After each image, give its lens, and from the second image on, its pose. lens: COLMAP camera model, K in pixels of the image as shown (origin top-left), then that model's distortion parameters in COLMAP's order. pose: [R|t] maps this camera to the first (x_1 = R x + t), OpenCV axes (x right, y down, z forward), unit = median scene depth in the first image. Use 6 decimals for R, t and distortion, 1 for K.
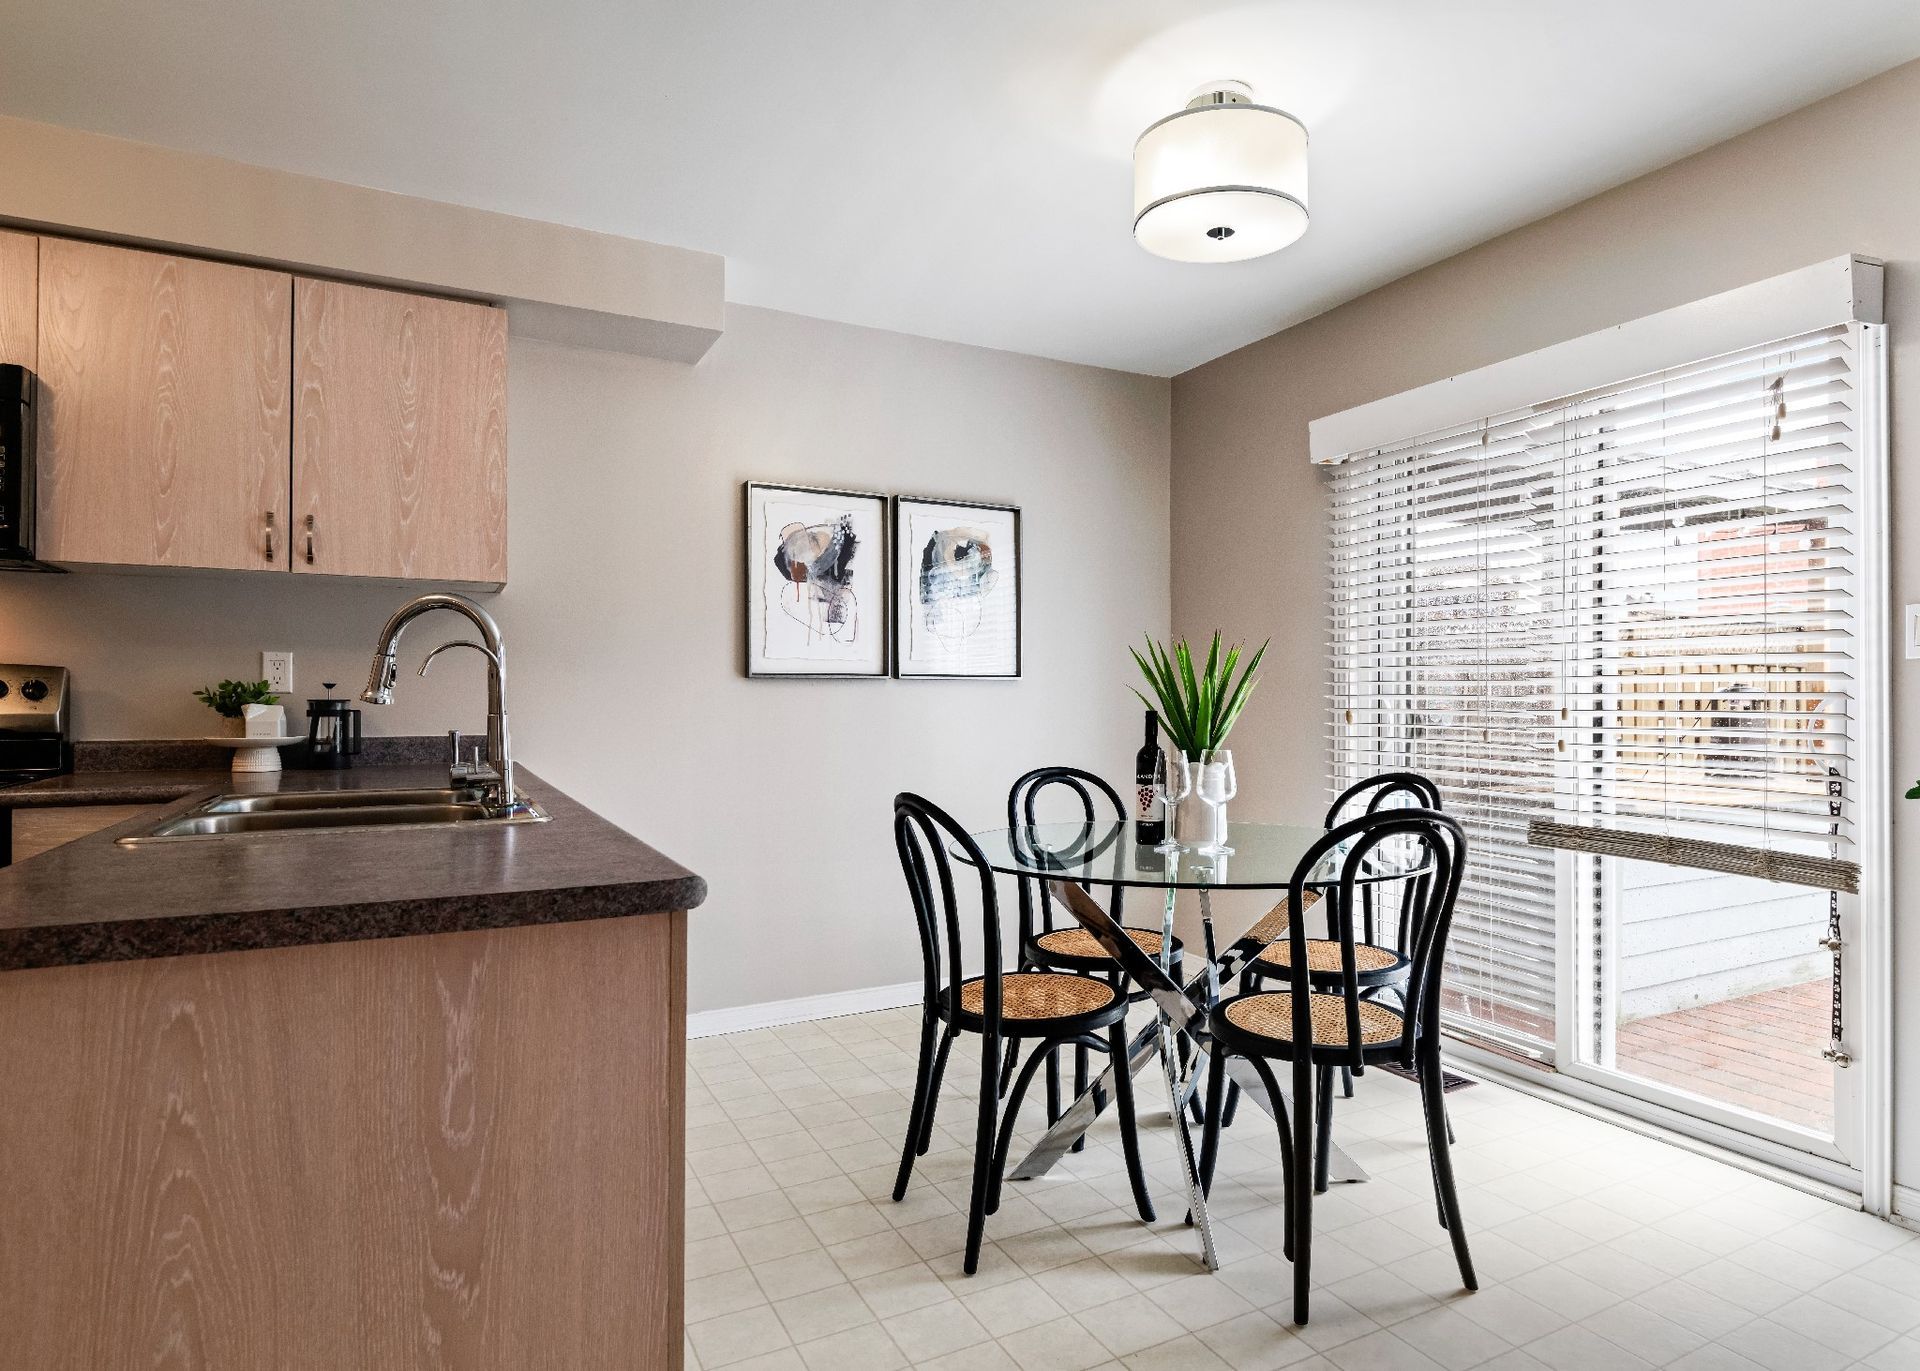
lens RADIAL K [[1056.4, 0, 959.2], [0, 1056.4, 690.0], [0, 0, 1]] dist [-0.003496, -0.001868]
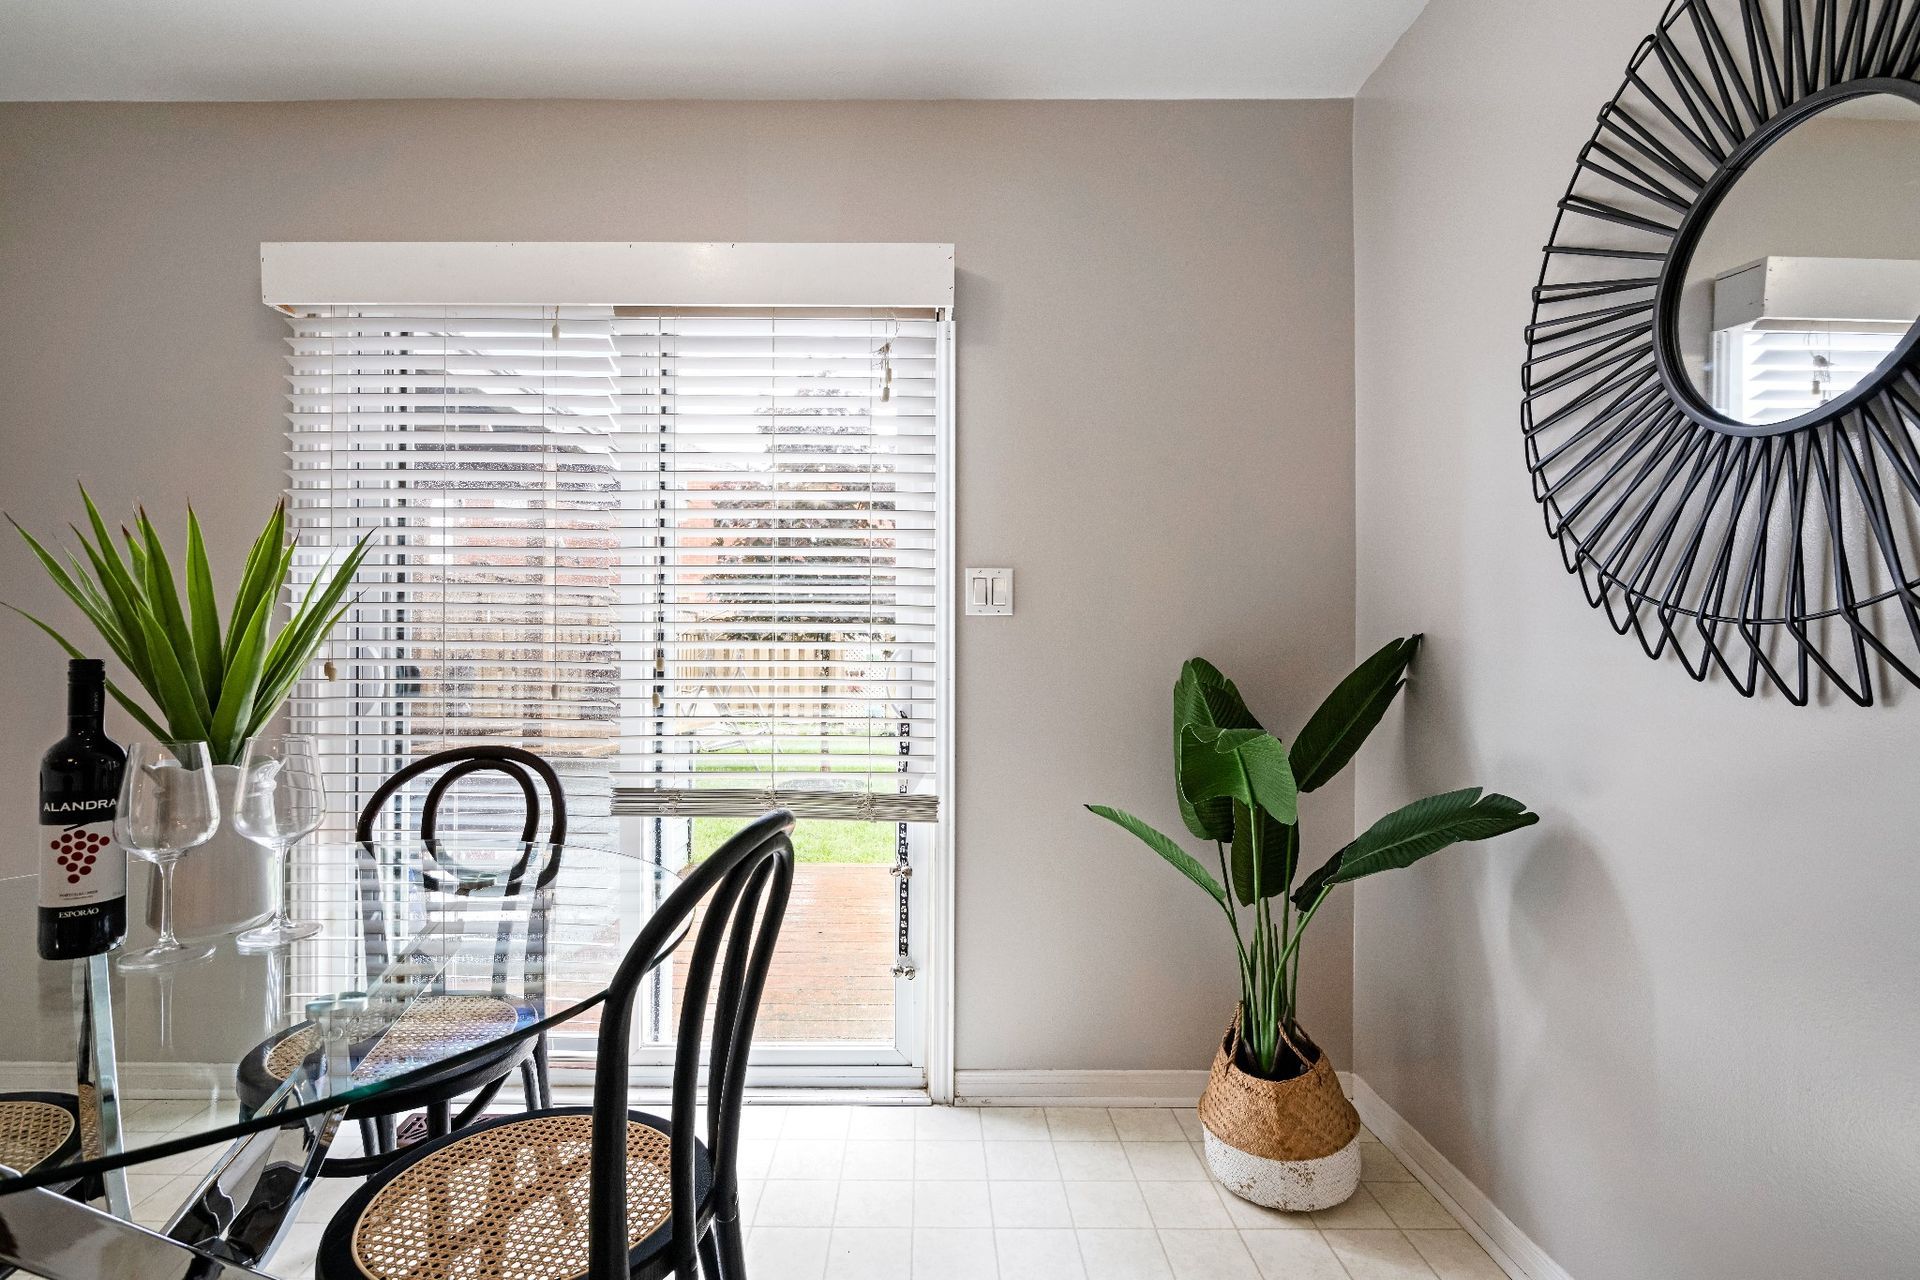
lens RADIAL K [[915.4, 0, 951.6], [0, 915.4, 644.5], [0, 0, 1]] dist [-0.014938, -0.000623]
pose [[0.413839, 0.012666, 0.910262, -0.018215], [-0.012509, 0.999888, -0.008226, 0.009013], [-0.910264, -0.007982, 0.413951, 0.425207]]
